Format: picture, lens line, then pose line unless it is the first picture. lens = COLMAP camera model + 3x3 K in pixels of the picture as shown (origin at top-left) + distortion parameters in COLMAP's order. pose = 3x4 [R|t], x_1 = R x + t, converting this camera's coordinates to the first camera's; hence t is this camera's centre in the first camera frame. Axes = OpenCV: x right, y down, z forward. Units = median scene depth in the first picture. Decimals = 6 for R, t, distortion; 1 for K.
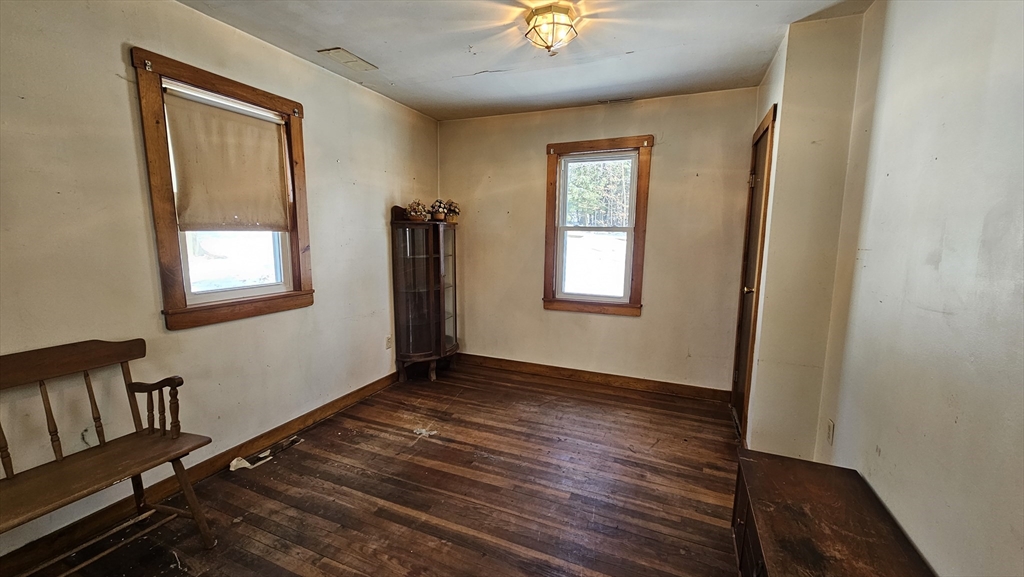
lens RADIAL K [[411.5, 0, 507.8], [0, 411.5, 290.6], [0, 0, 1]] dist [-0.000447, 0.000024]
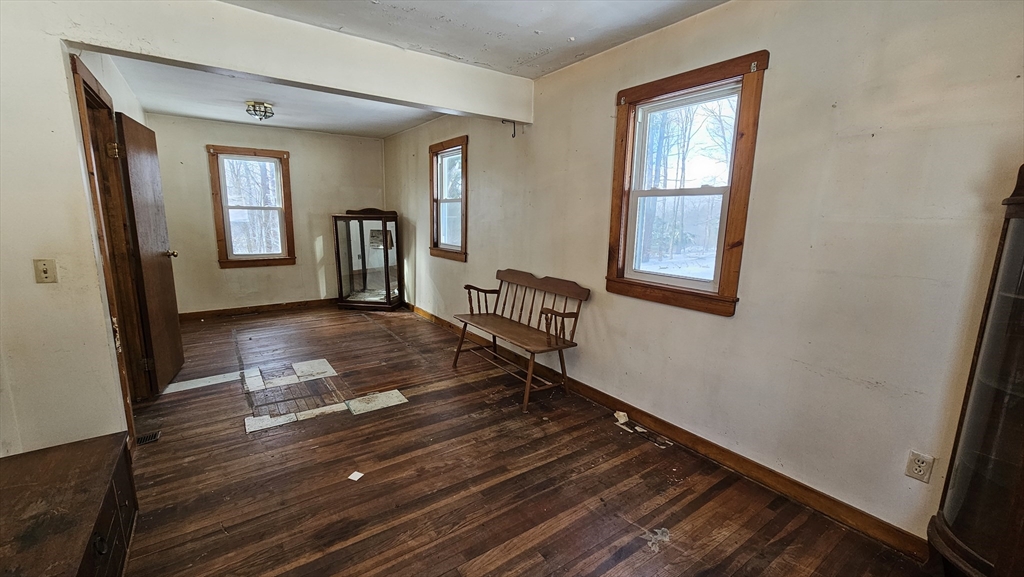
lens RADIAL K [[411.5, 0, 503.8], [0, 411.5, 293.3], [0, 0, 1]] dist [-0.000447, 0.000024]
pose [[-0.513375, 0.138894, -0.846850, 0.474504], [-0.146199, 0.958234, 0.245791, -0.162006], [0.845619, 0.249991, -0.471627, 1.176851]]
